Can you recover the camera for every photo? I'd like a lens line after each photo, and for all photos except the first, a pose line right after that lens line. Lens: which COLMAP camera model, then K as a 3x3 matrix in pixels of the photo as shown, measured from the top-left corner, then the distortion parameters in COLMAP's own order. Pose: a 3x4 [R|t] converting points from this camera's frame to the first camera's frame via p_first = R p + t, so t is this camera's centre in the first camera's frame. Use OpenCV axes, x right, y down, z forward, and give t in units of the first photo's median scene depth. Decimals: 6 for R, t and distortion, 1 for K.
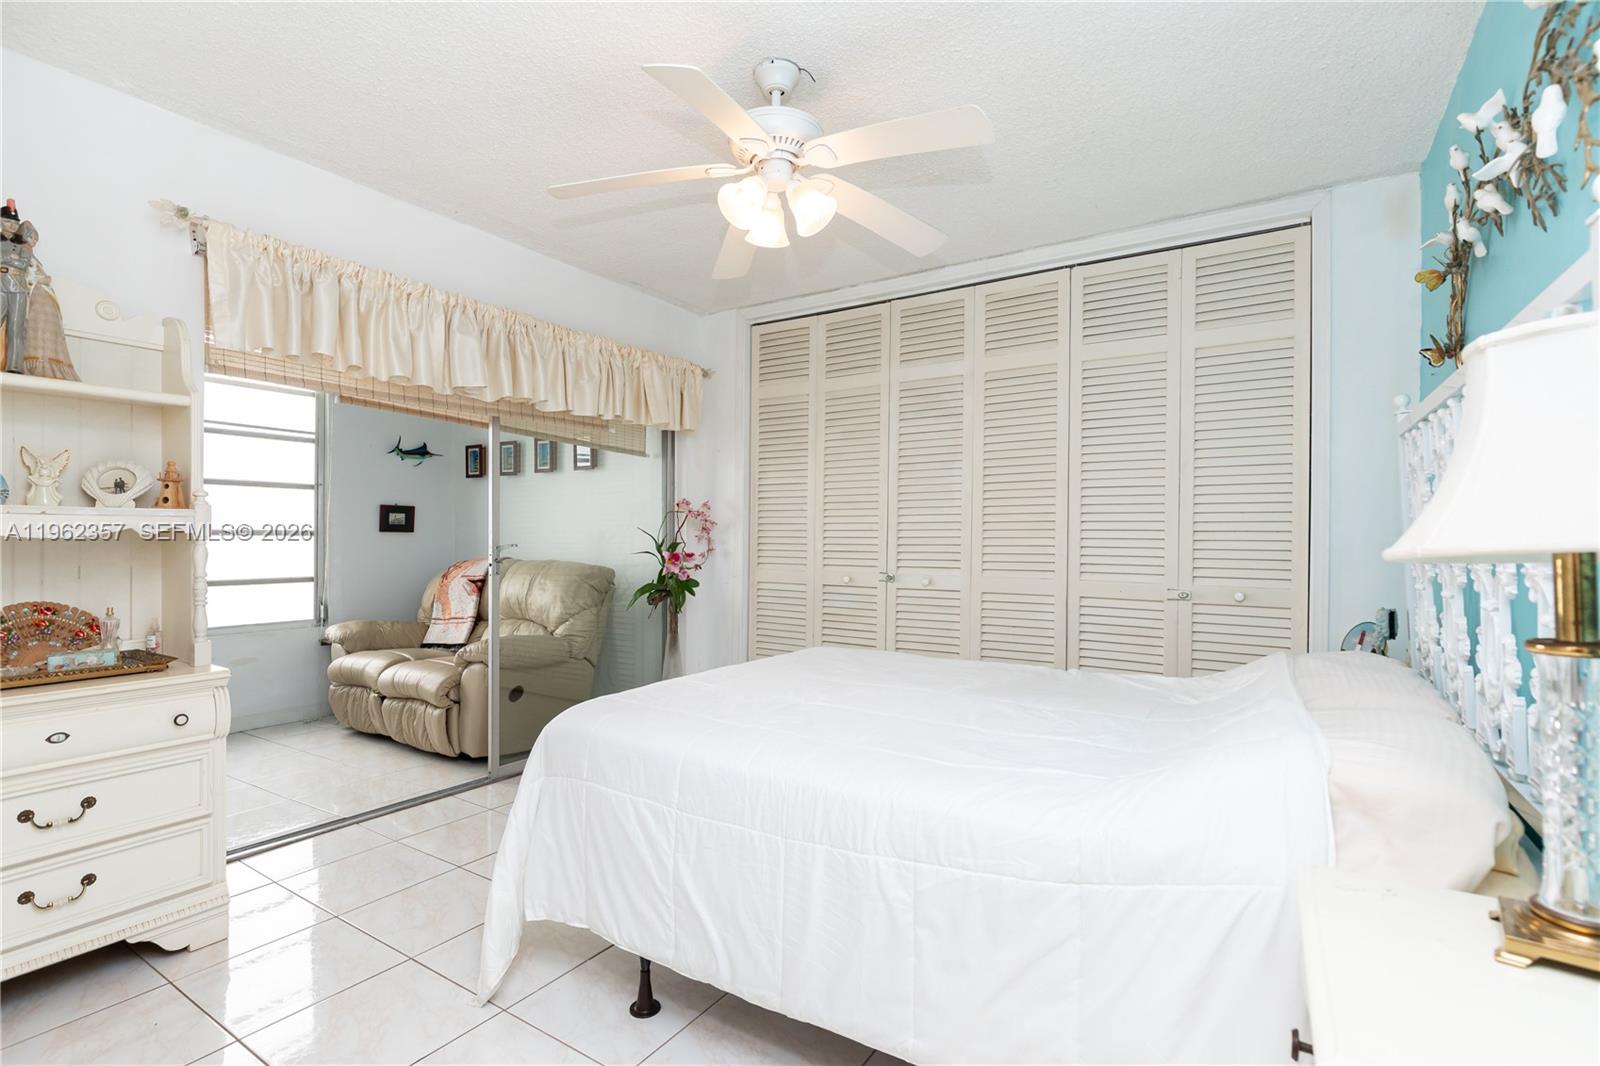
lens RADIAL K [[754.7, 0, 800.0], [0, 754.7, 533.0], [0, 0, 1]] dist [-0.000681, -0.000039]
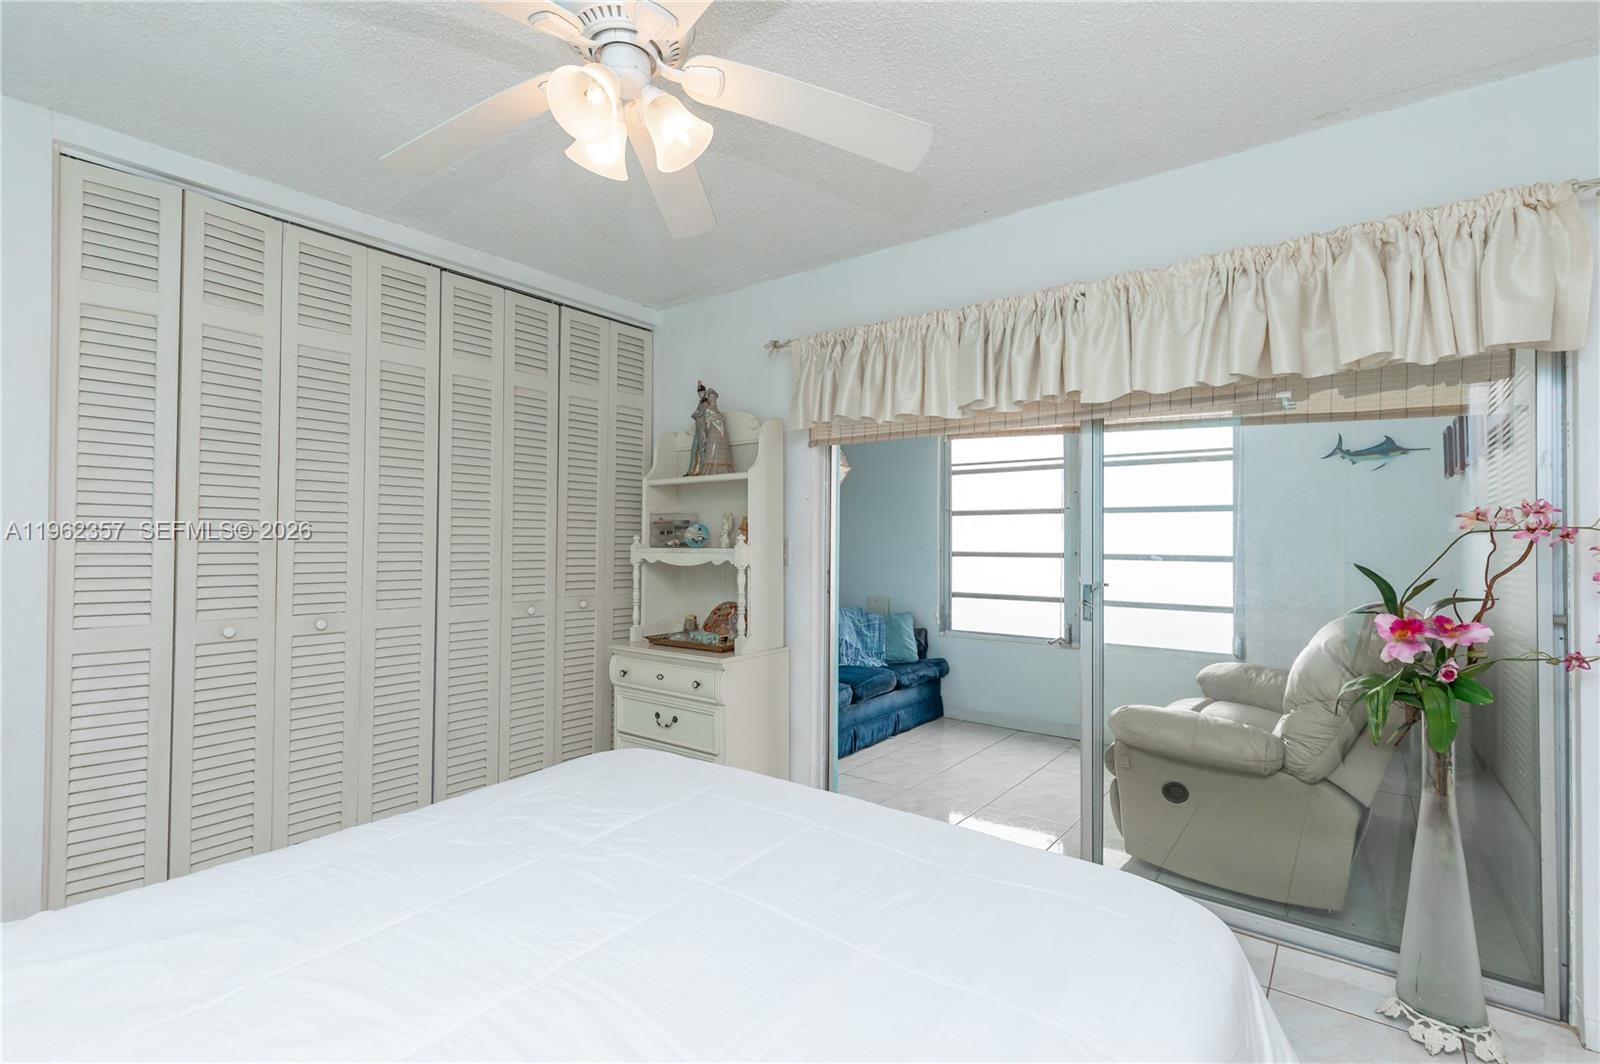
lens RADIAL K [[737.0, 0, 791.9], [0, 737.0, 536.1], [0, 0, 1]] dist [0.005312, 0.000065]
pose [[-0.086592, -0.010274, -0.996191, 0.283379], [0.000530, 0.999946, -0.010358, -0.018469], [0.996244, -0.001425, -0.086582, 0.547459]]
